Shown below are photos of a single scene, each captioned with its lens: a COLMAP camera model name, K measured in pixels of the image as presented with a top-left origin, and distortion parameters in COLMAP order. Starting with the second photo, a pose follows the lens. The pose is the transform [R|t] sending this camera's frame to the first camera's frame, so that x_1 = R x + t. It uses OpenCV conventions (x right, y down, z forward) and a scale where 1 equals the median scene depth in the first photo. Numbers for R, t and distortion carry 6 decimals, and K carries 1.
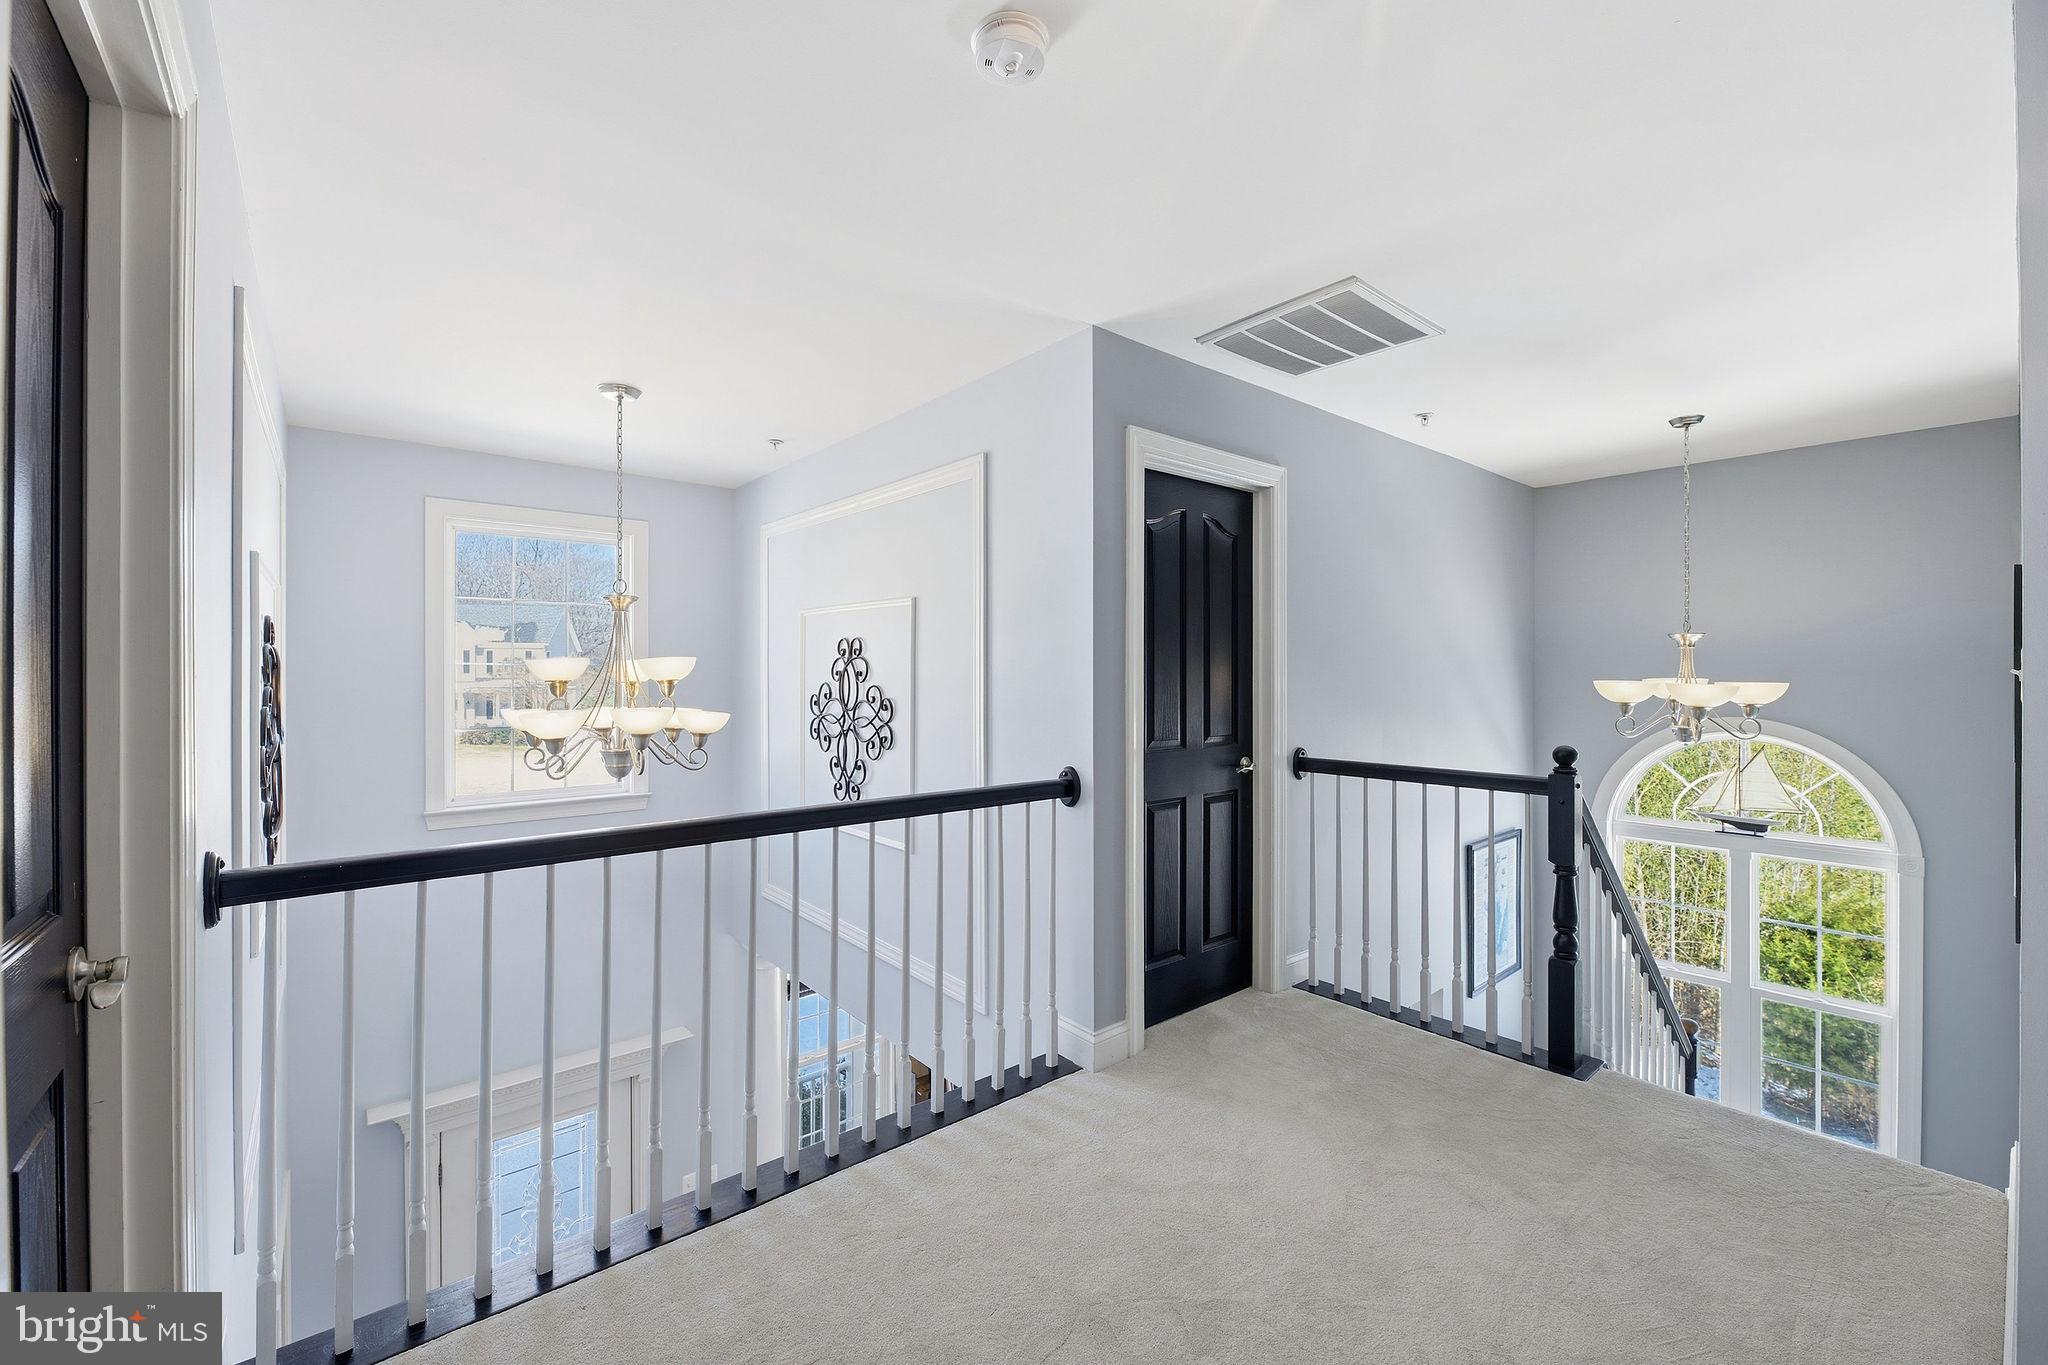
lens RADIAL K [[844.6, 0, 1015.7], [0, 844.6, 673.2], [0, 0, 1]] dist [-0.005421, -0.002515]
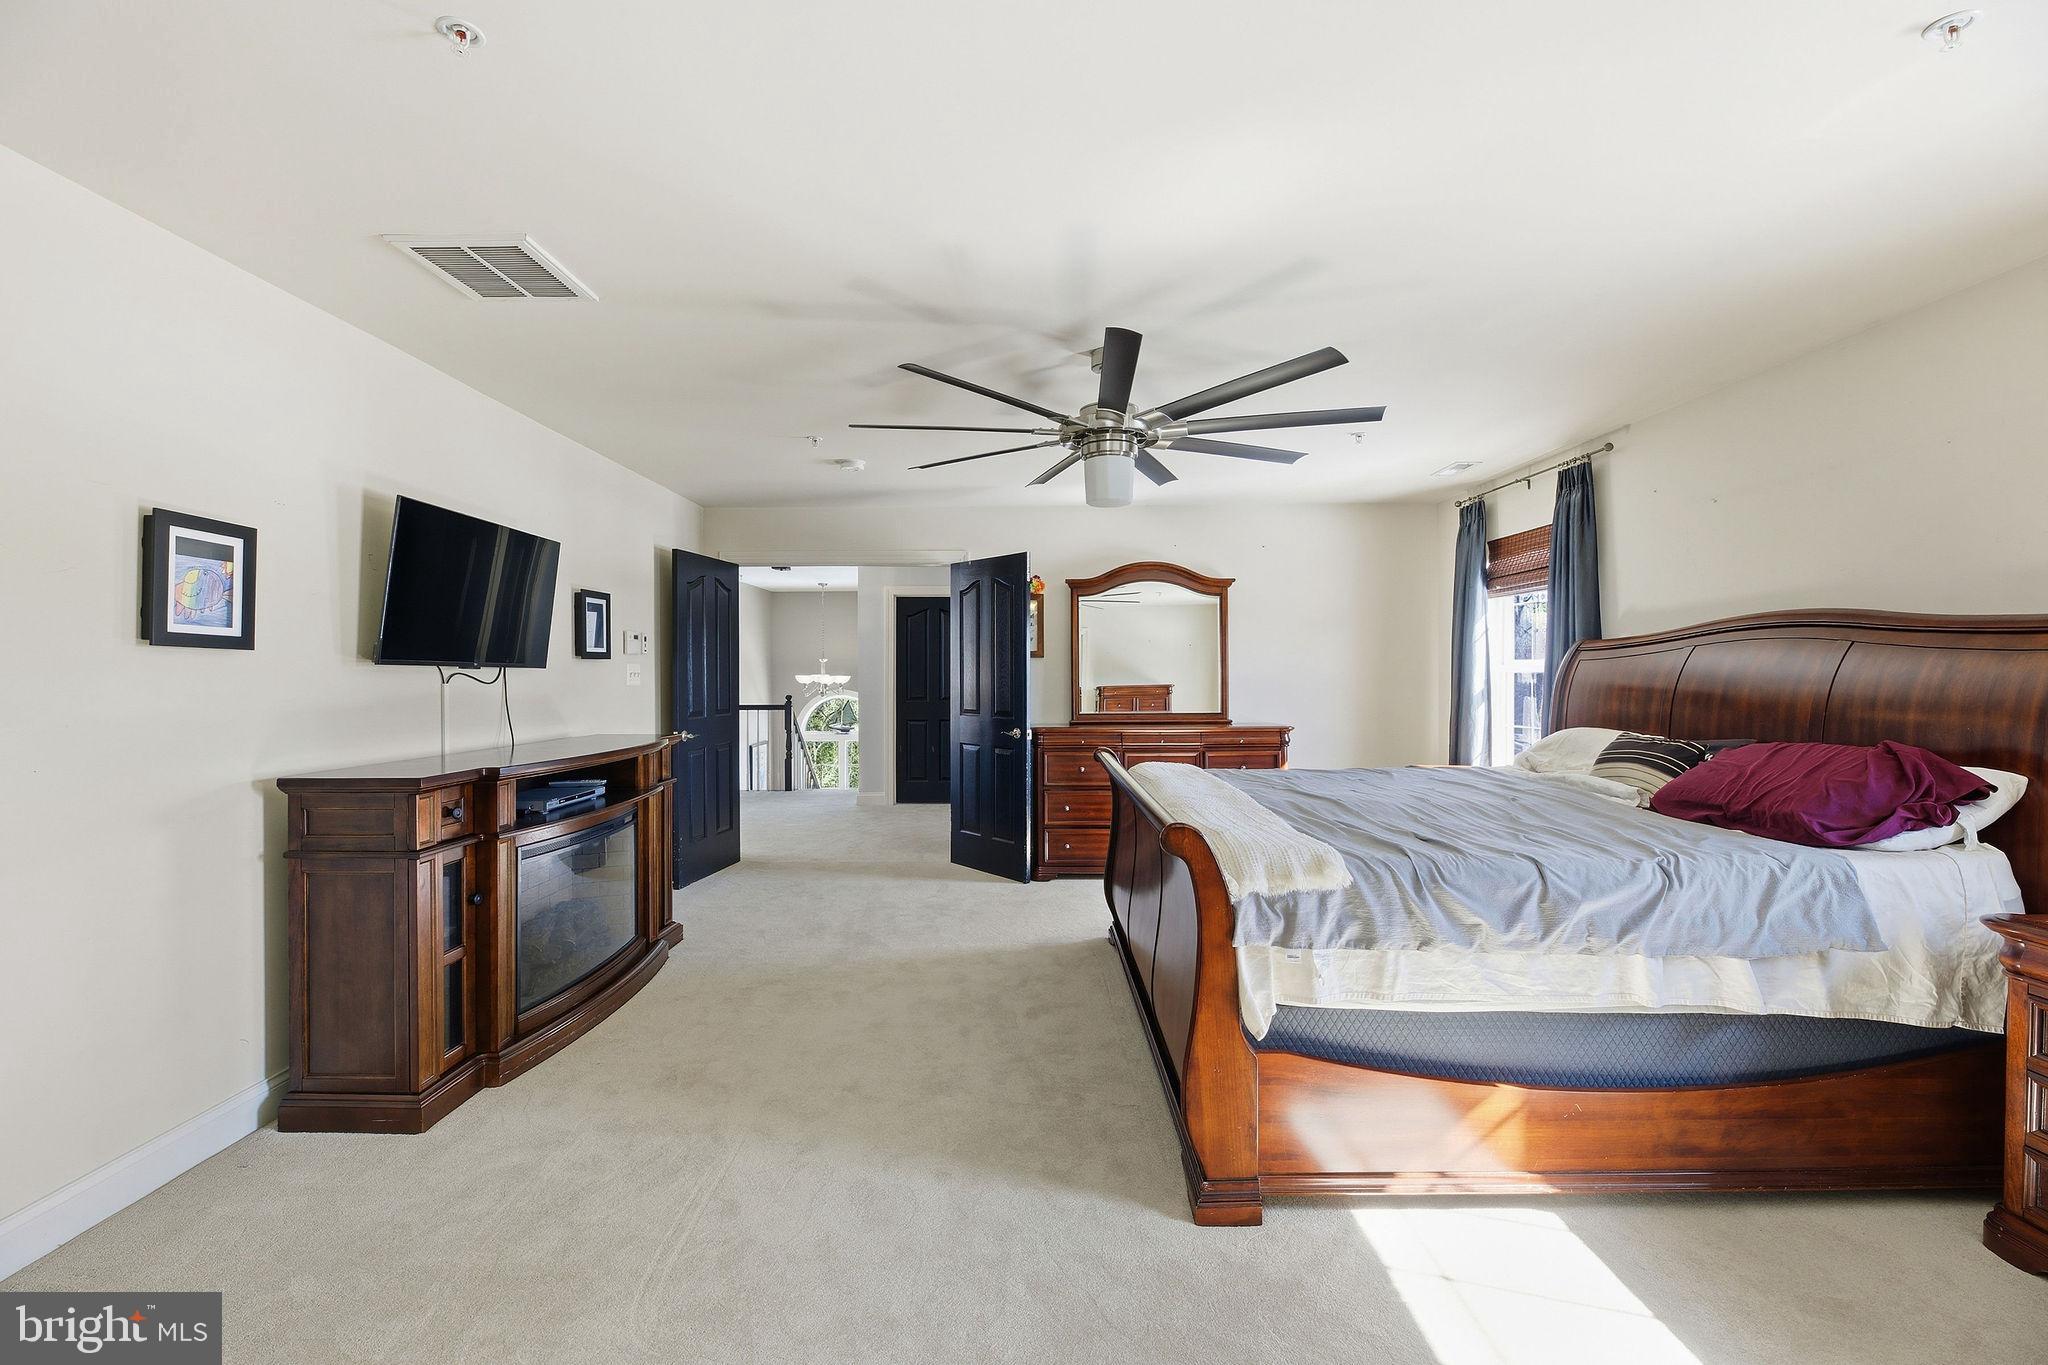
lens RADIAL K [[844.6, 0, 1018.3], [0, 844.6, 676.2], [0, 0, 1]] dist [-0.005421, -0.002515]
pose [[0.647002, -0.001911, 0.762486, -1.033911], [0.003747, 0.999993, -0.000673, 0.016218], [-0.762479, 0.003293, 0.647005, -1.466020]]
